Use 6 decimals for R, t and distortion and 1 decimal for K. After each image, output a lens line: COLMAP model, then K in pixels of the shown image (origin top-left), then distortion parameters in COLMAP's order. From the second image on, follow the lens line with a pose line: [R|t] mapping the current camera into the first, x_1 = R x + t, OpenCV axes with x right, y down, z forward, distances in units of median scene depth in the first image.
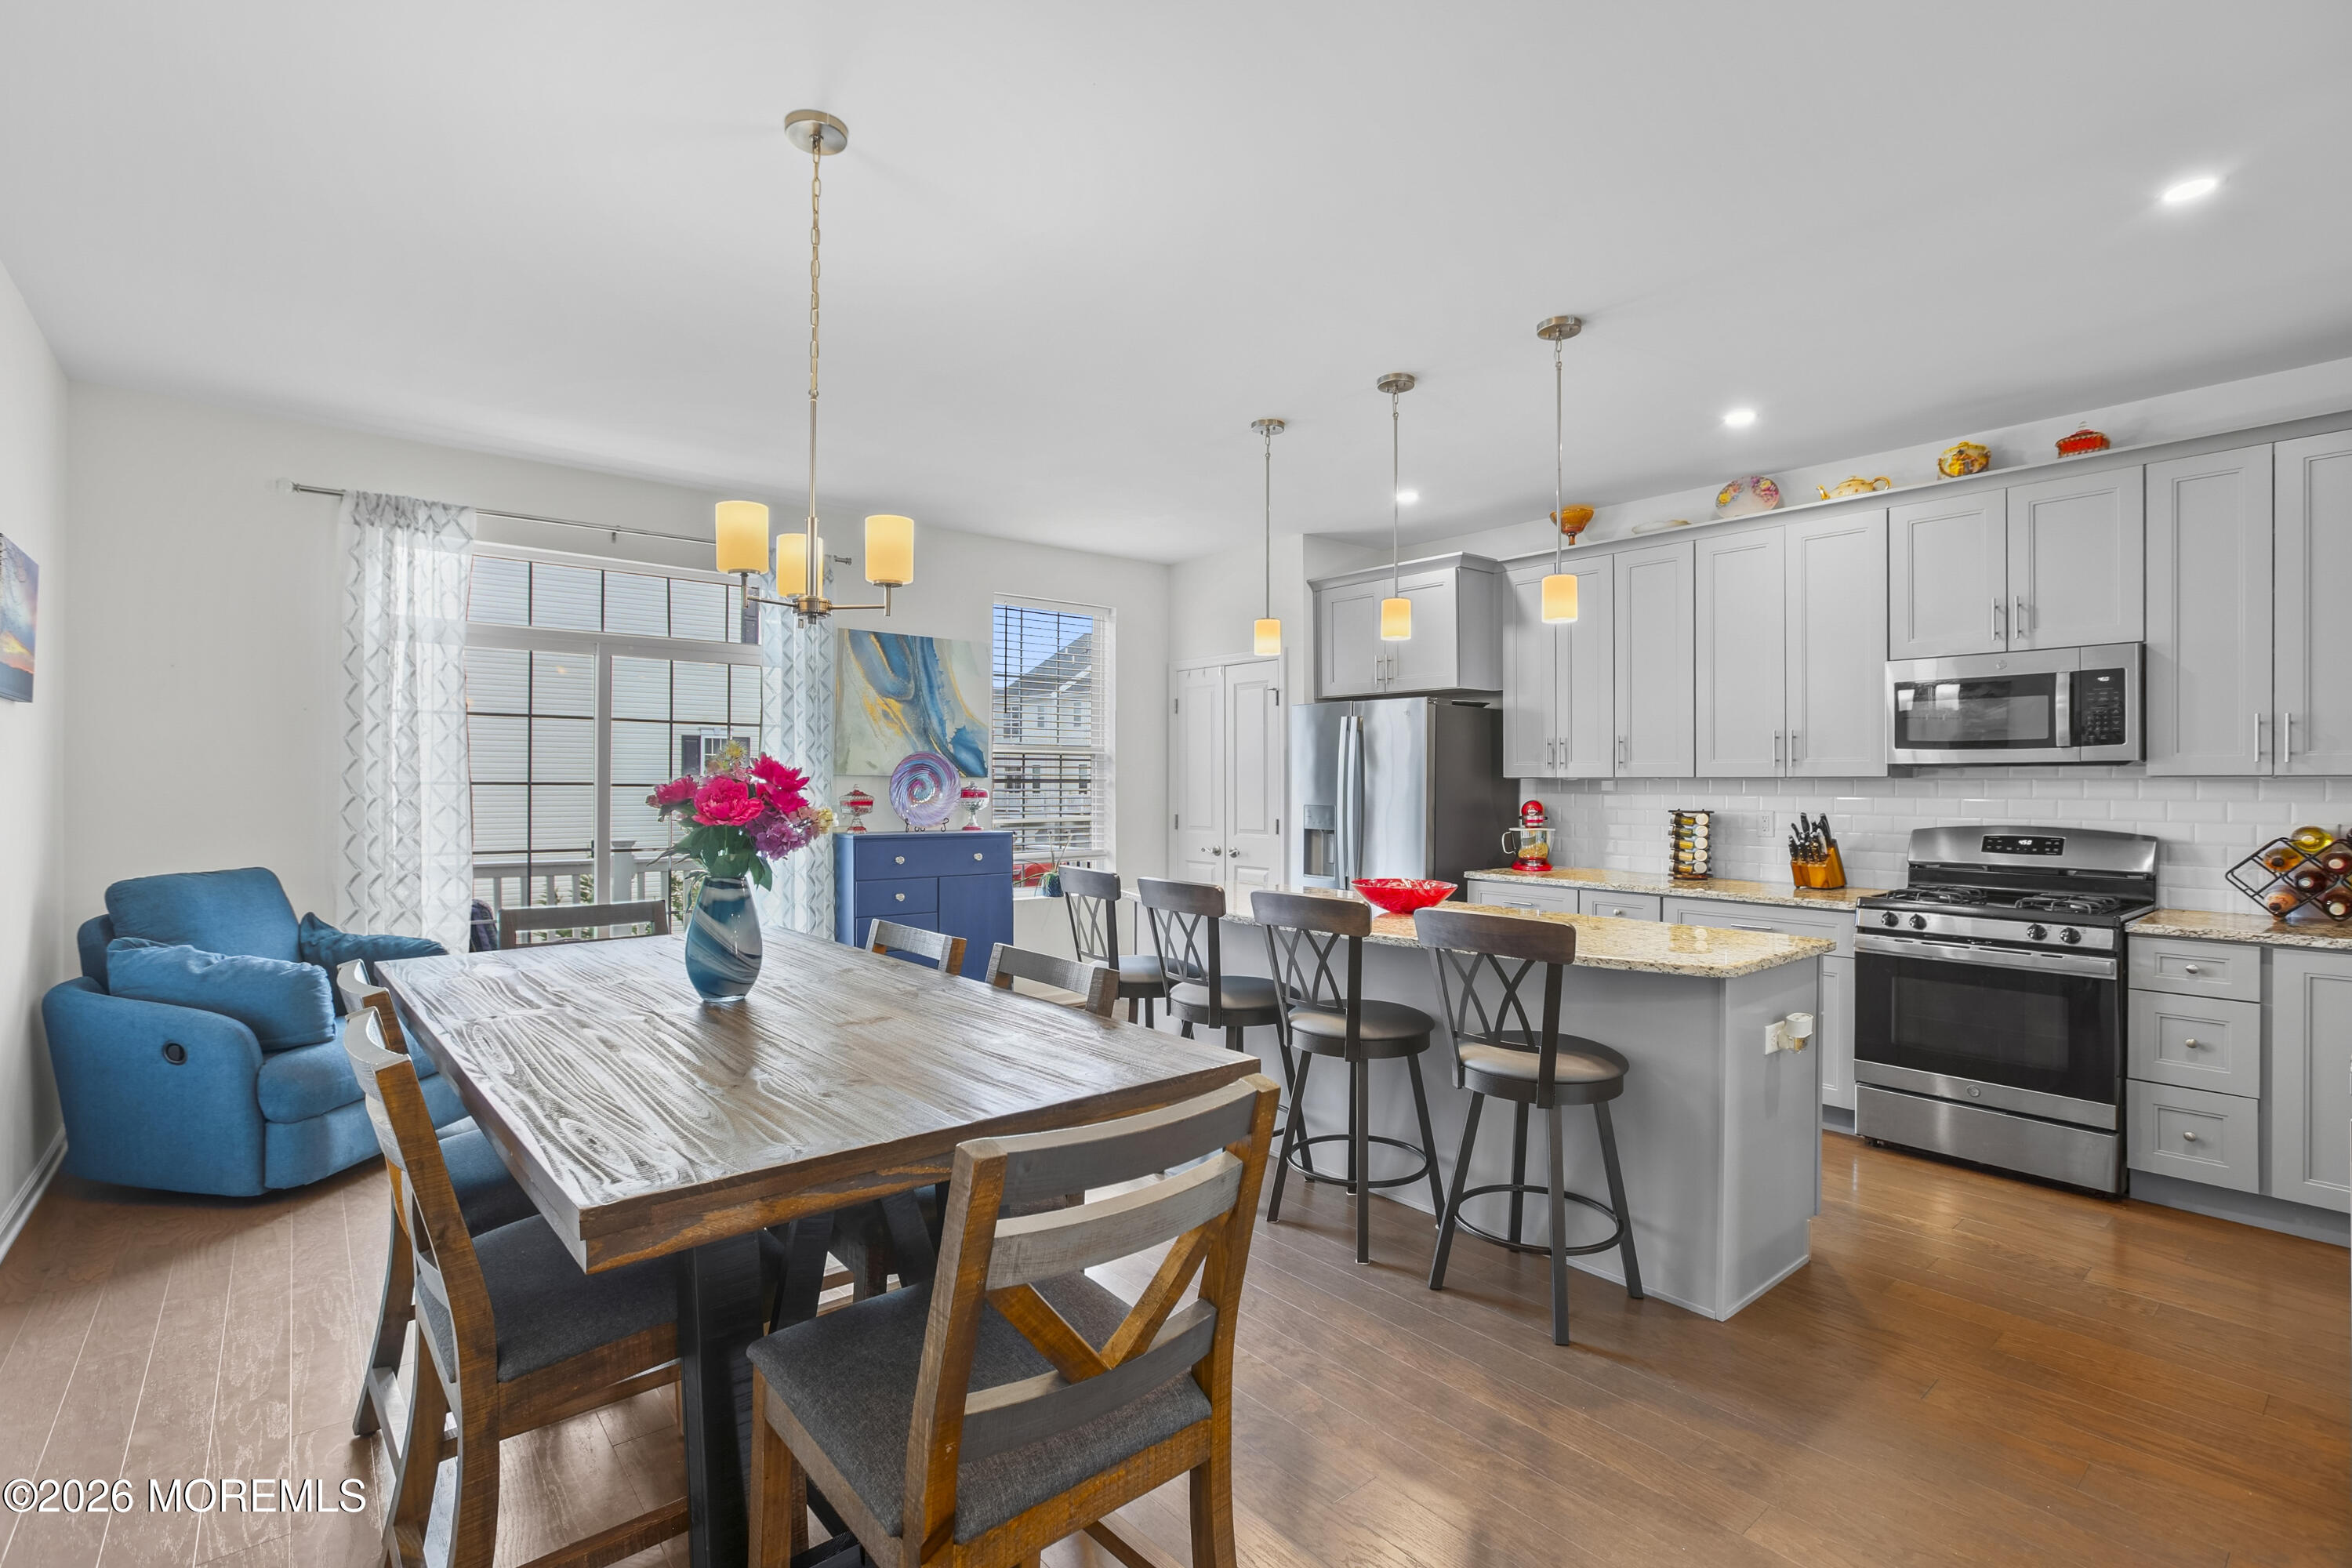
lens RADIAL K [[1089.6, 0, 1177.2], [0, 1089.6, 769.9], [0, 0, 1]] dist [-0.014661, 0.004331]
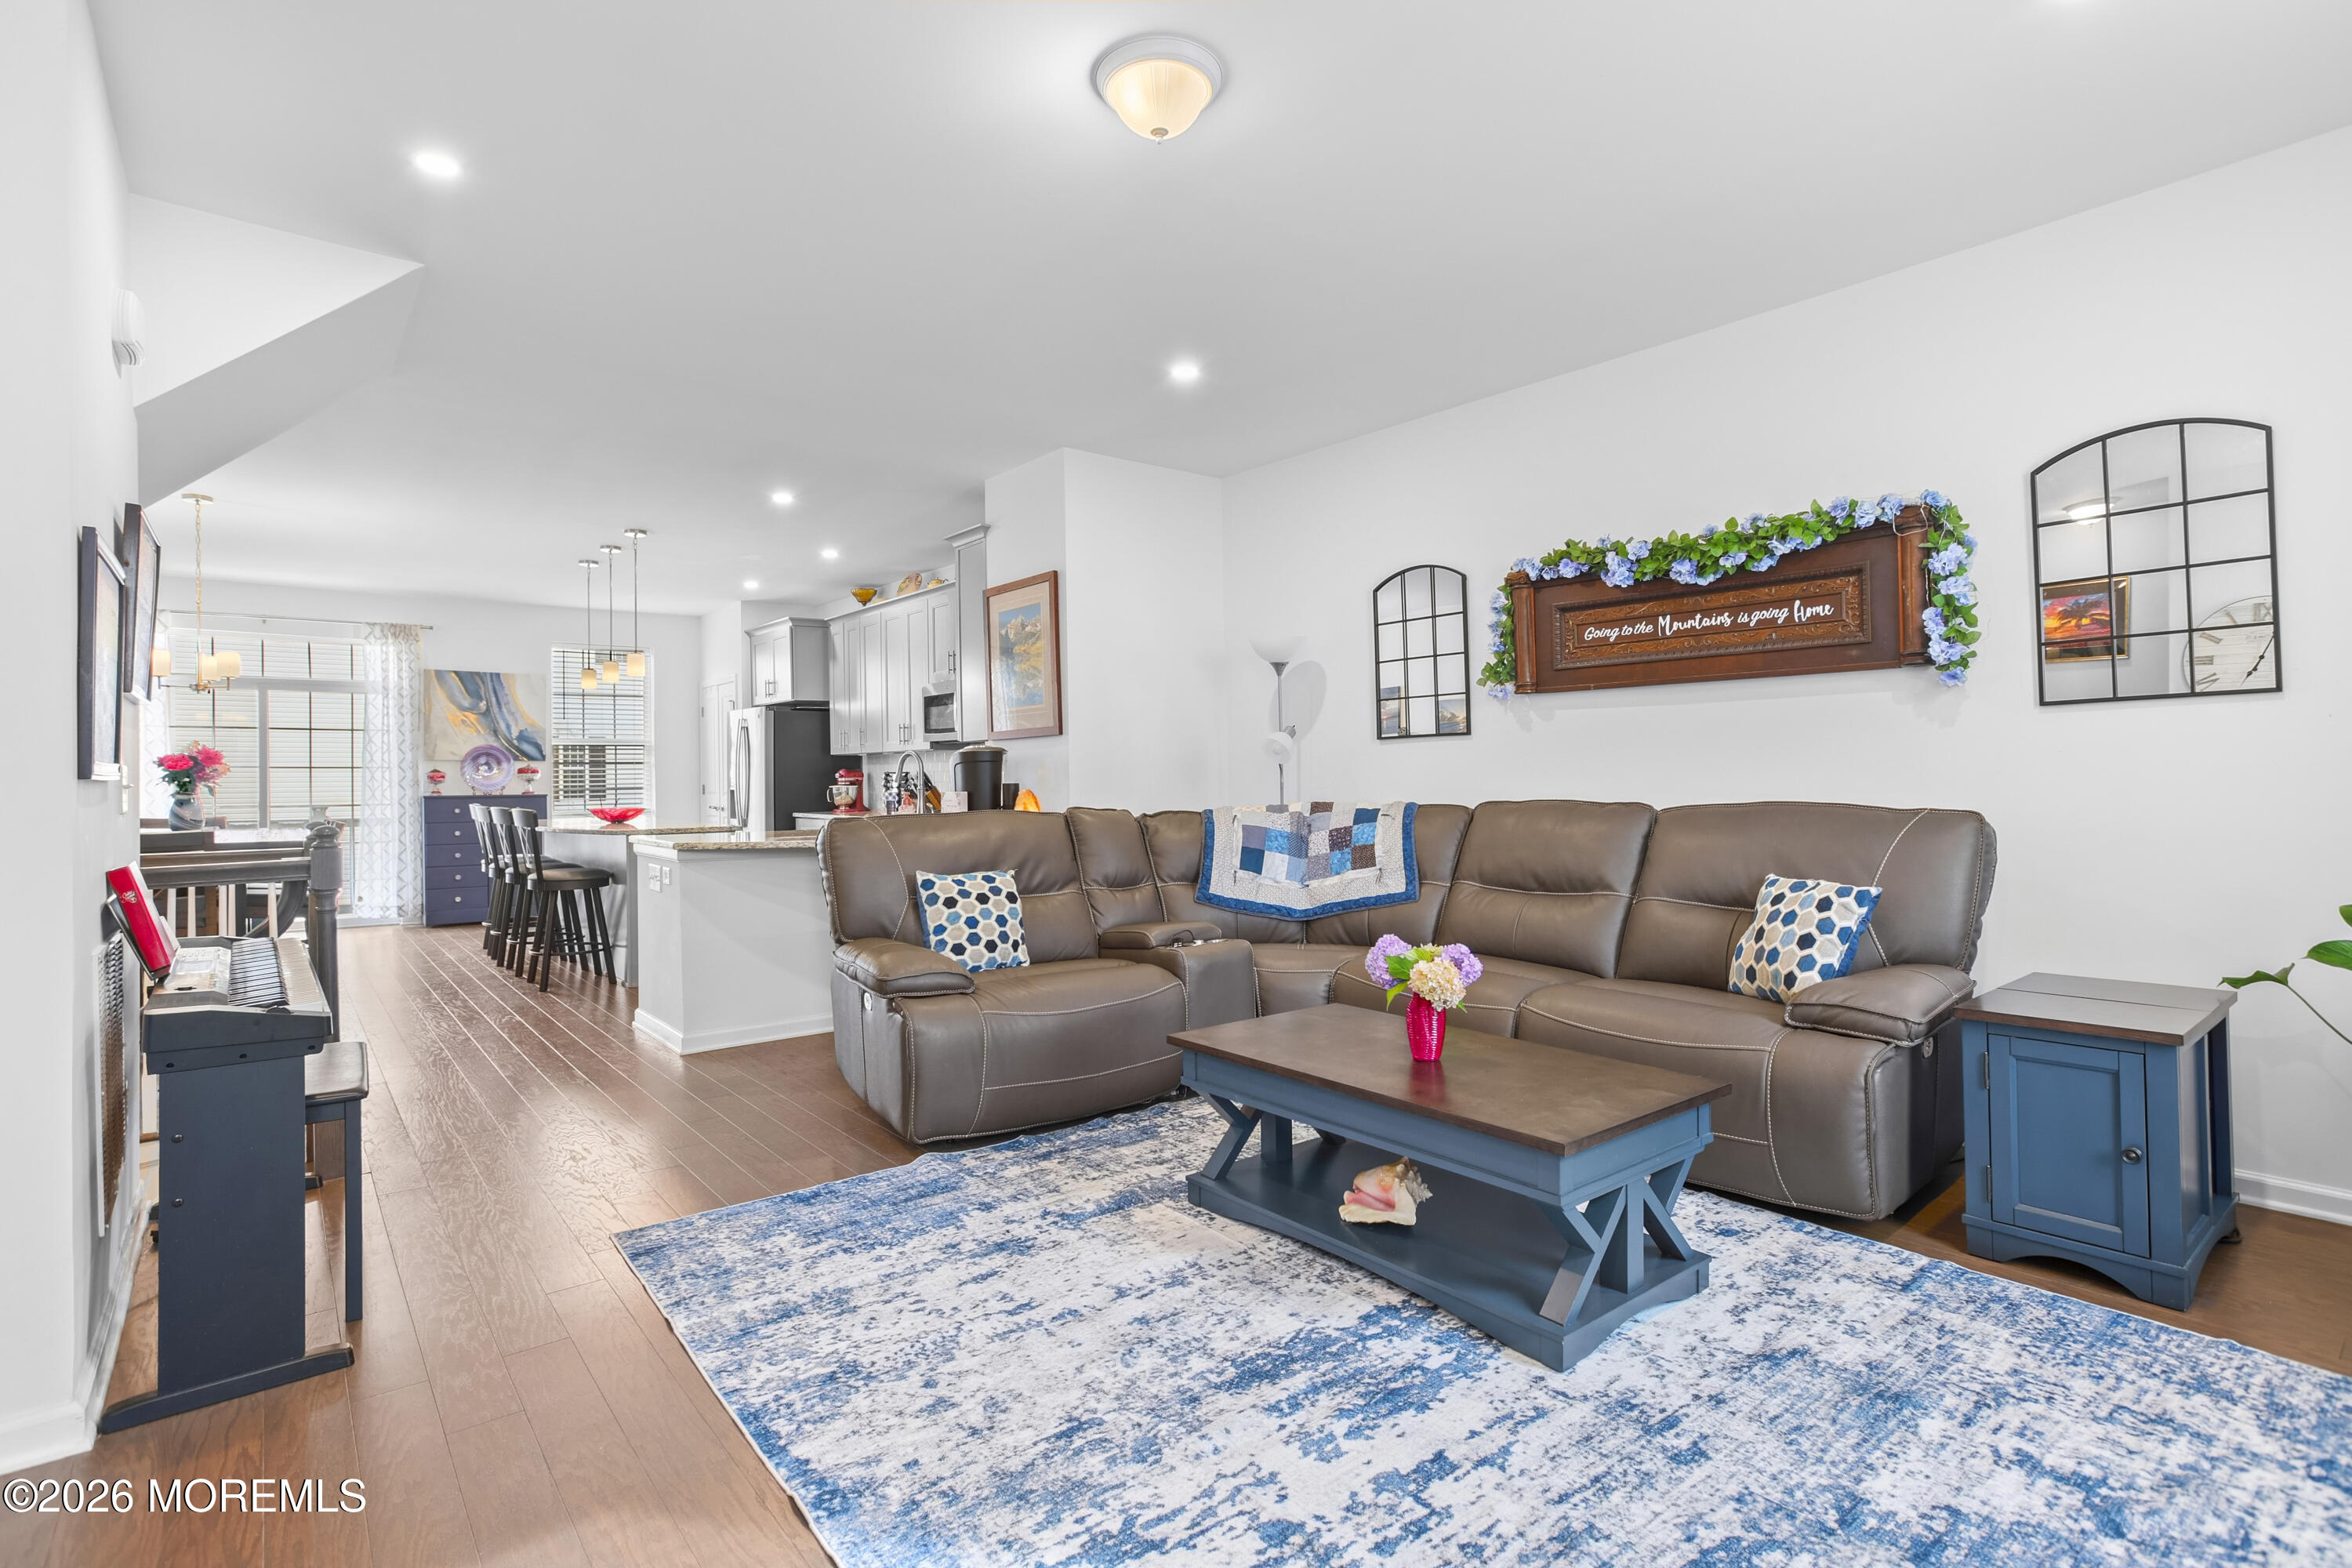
lens RADIAL K [[1147.5, 0, 1156.9], [0, 1147.5, 759.6], [0, 0, 1]] dist [-0.010480, 0.002720]
pose [[0.999632, -0.016117, -0.021841, 0.832629], [0.016037, 0.999864, -0.003858, 0.028782], [0.021900, 0.003506, 0.999754, -0.692275]]
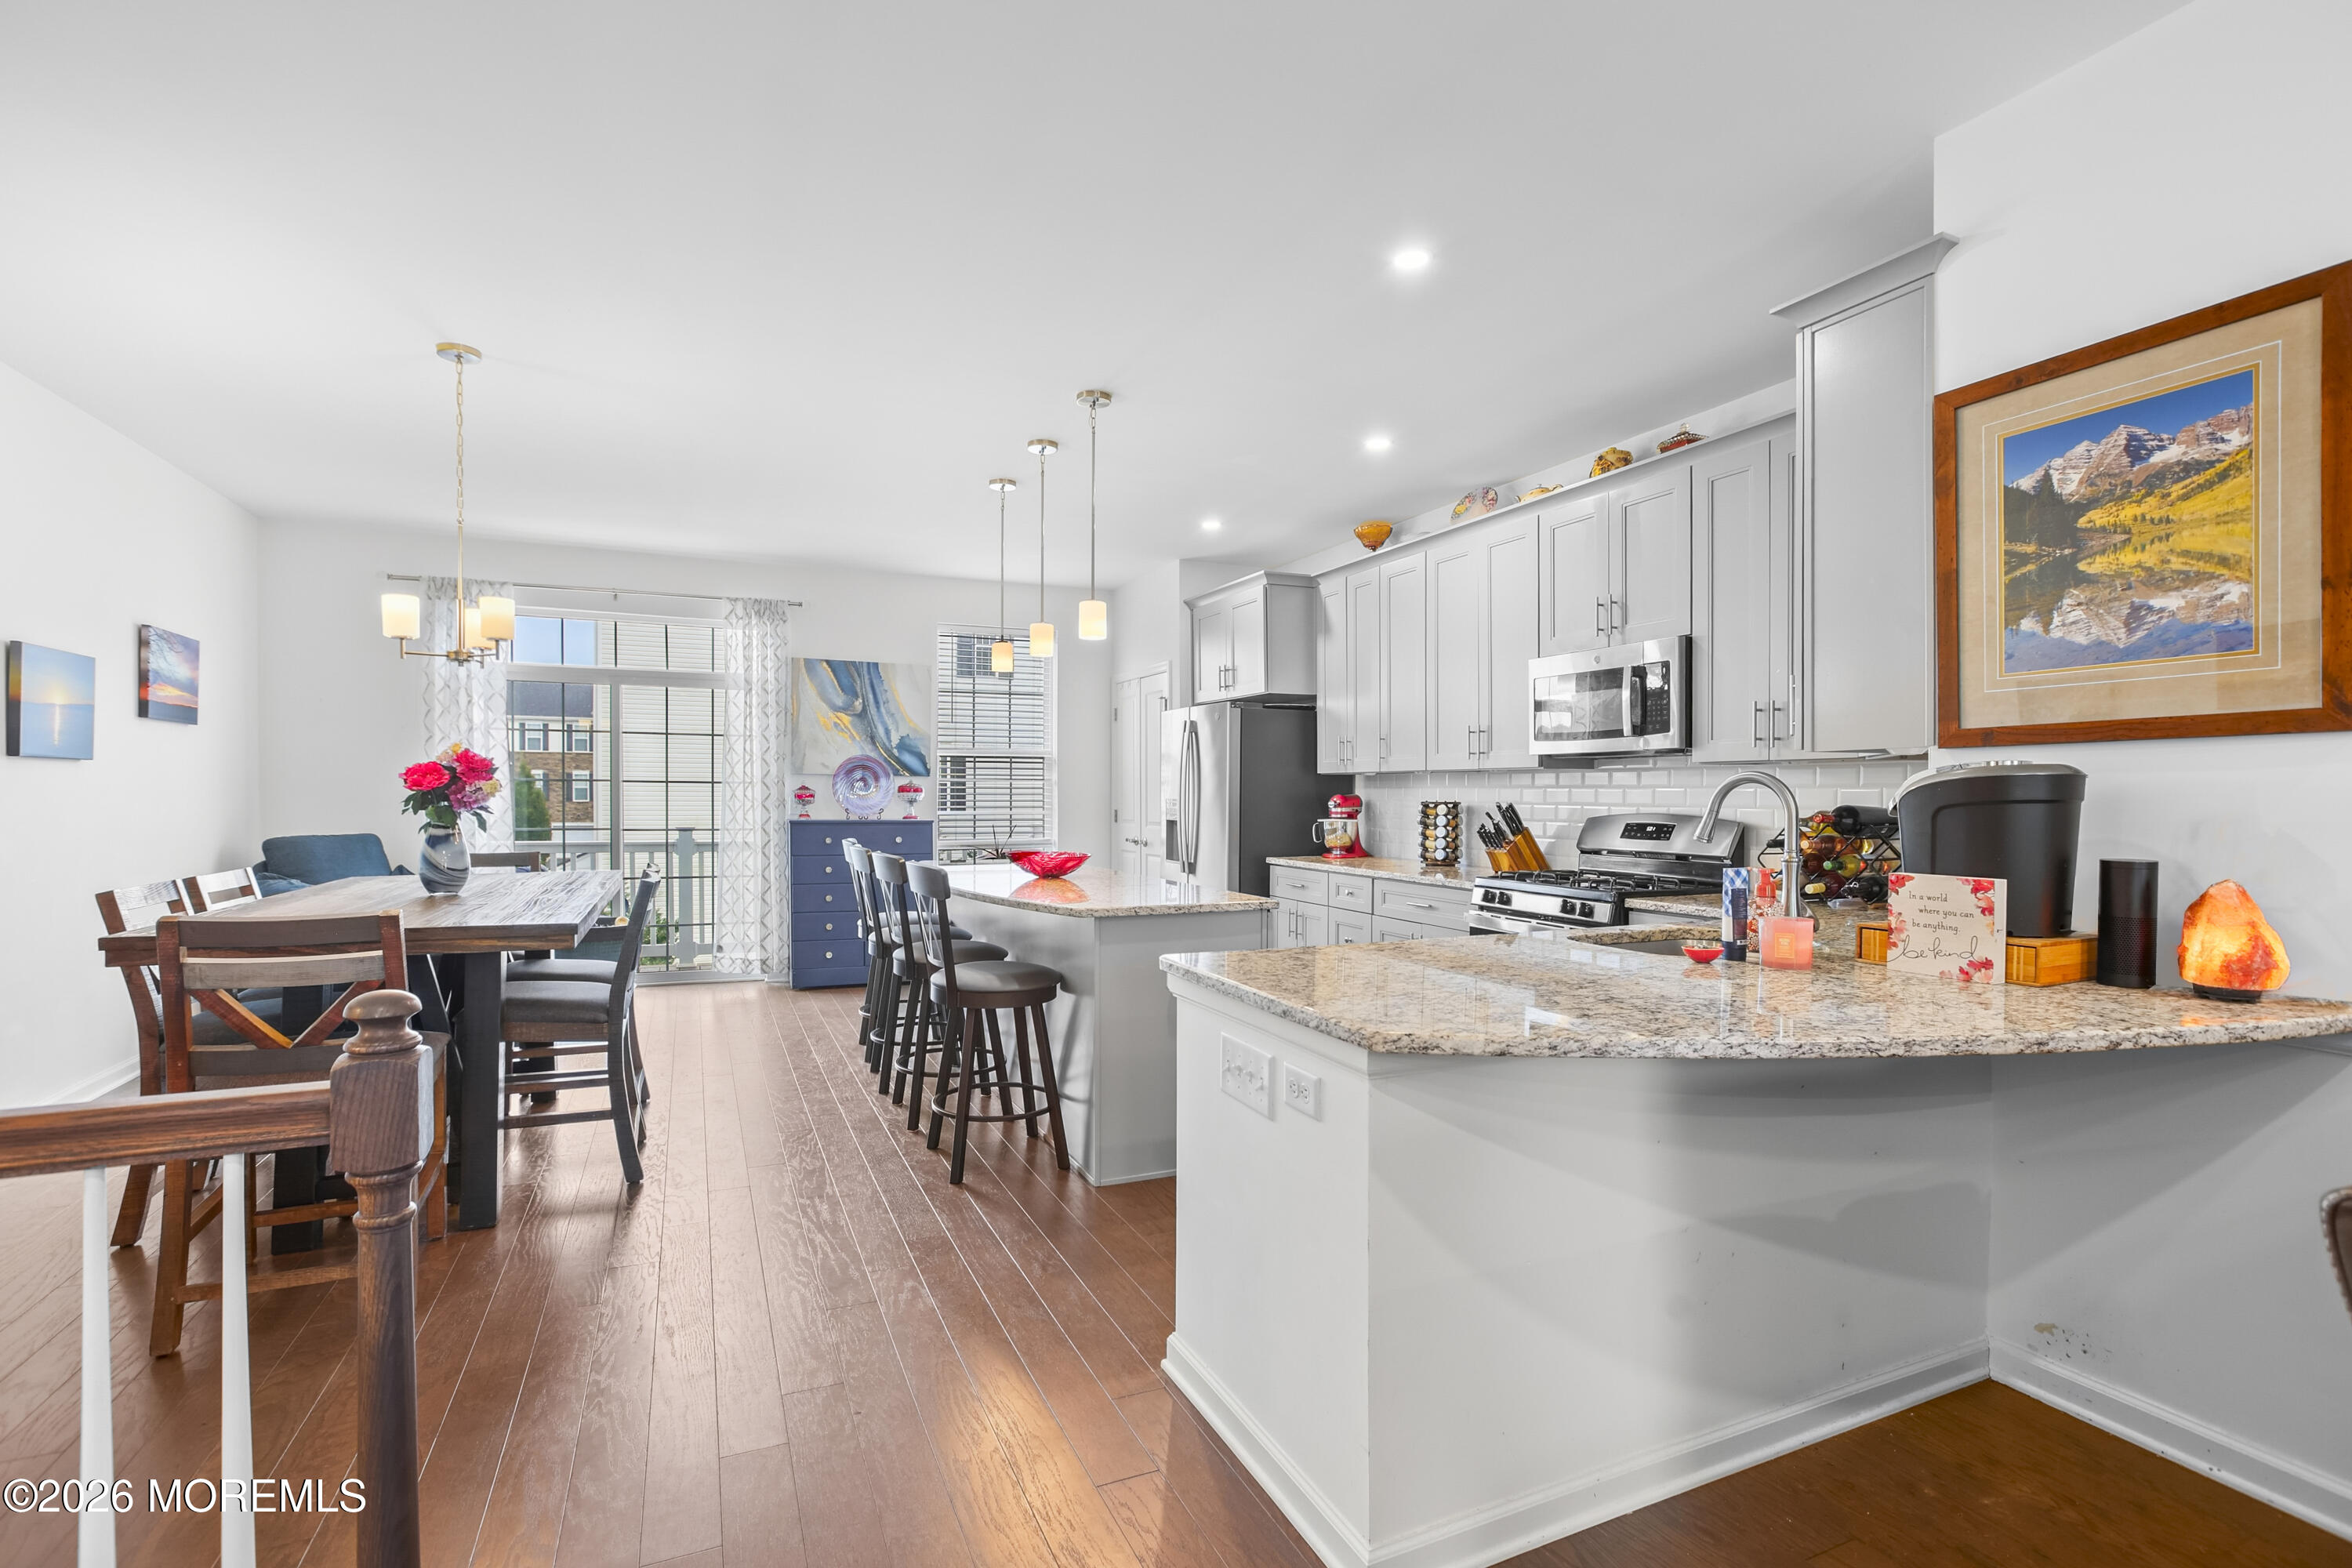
lens RADIAL K [[1089.6, 0, 1160.1], [0, 1089.6, 801.7], [0, 0, 1]] dist [-0.014661, 0.004331]
pose [[0.961336, 0.003113, -0.275361, 0.458566], [0.001884, 0.999838, 0.017881, 0.015628], [0.275372, -0.017709, 0.961175, -0.101228]]
